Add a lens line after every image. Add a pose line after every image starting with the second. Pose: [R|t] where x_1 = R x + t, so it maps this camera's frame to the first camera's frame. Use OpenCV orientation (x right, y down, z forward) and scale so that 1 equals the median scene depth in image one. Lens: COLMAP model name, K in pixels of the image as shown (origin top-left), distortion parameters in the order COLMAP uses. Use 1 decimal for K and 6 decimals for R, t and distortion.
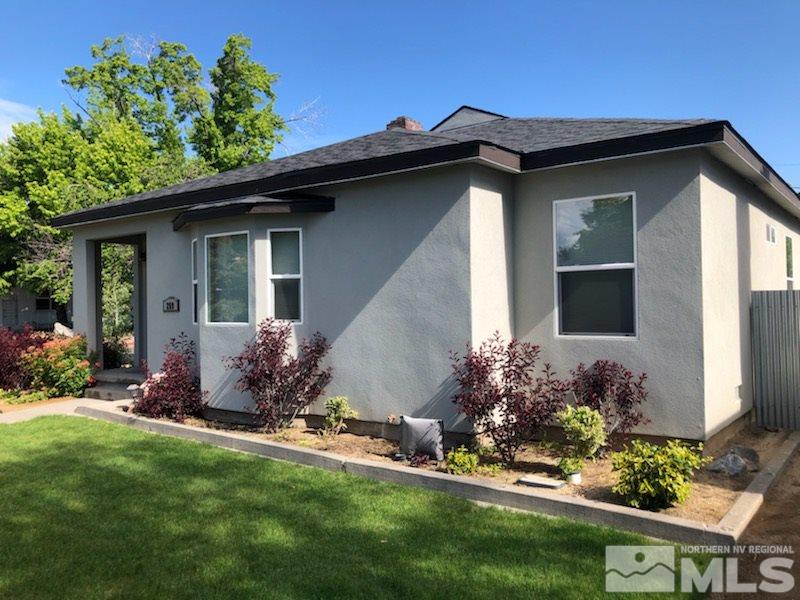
lens RADIAL K [[649.4, 0, 400.0], [0, 649.4, 300.0], [0, 0, 1]] dist [0.052400, -0.004769]
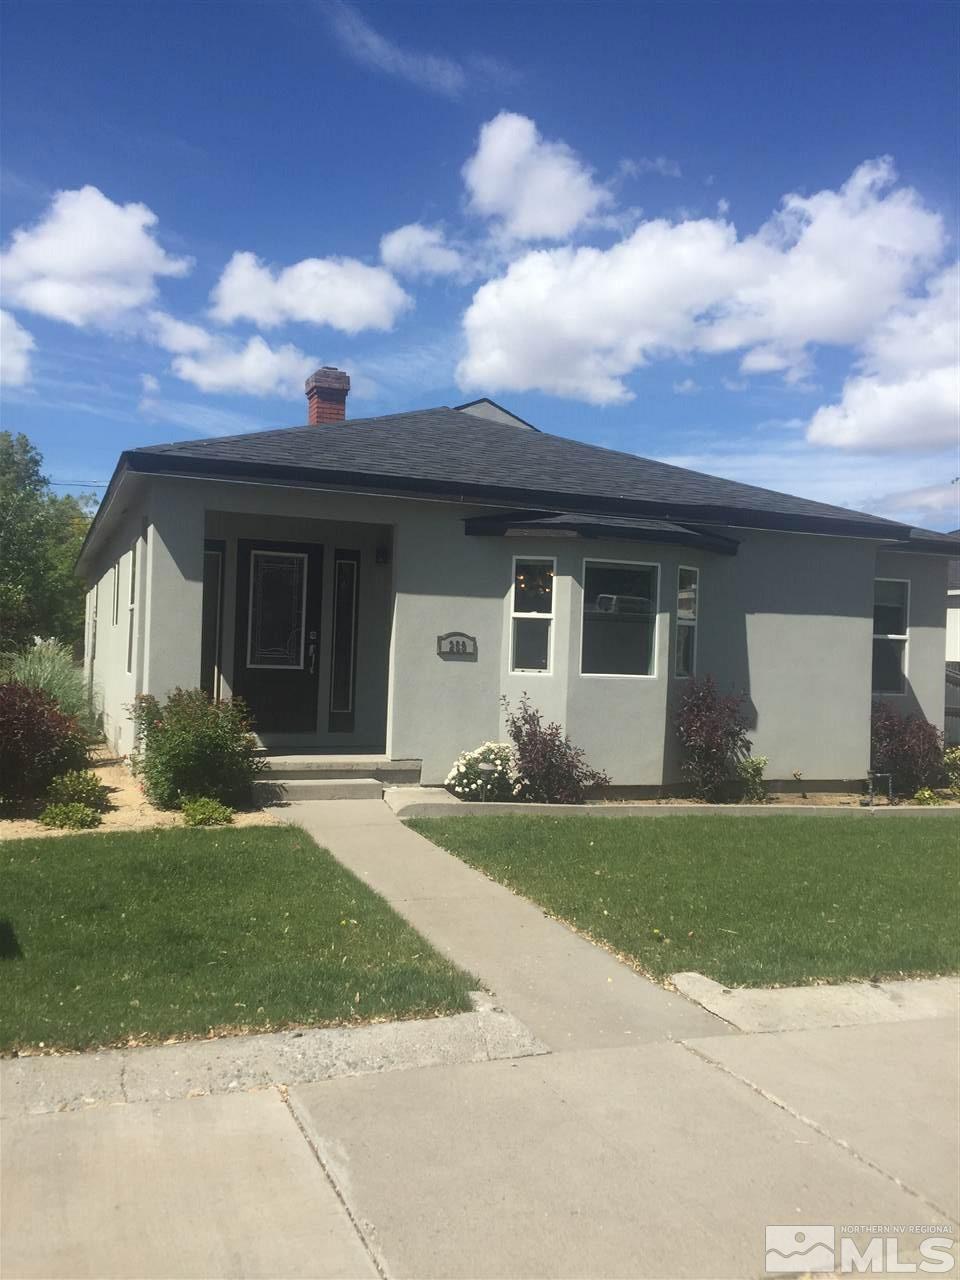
lens RADIAL K [[1086.3, 0, 475.1], [0, 1086.3, 638.9], [0, 0, 1]] dist [0.066589, 0.006591]
pose [[0.526296, 0.046265, 0.849042, -1.521460], [-0.047265, 0.998567, -0.025114, 0.034469], [-0.848987, -0.026913, 0.527728, 0.480492]]
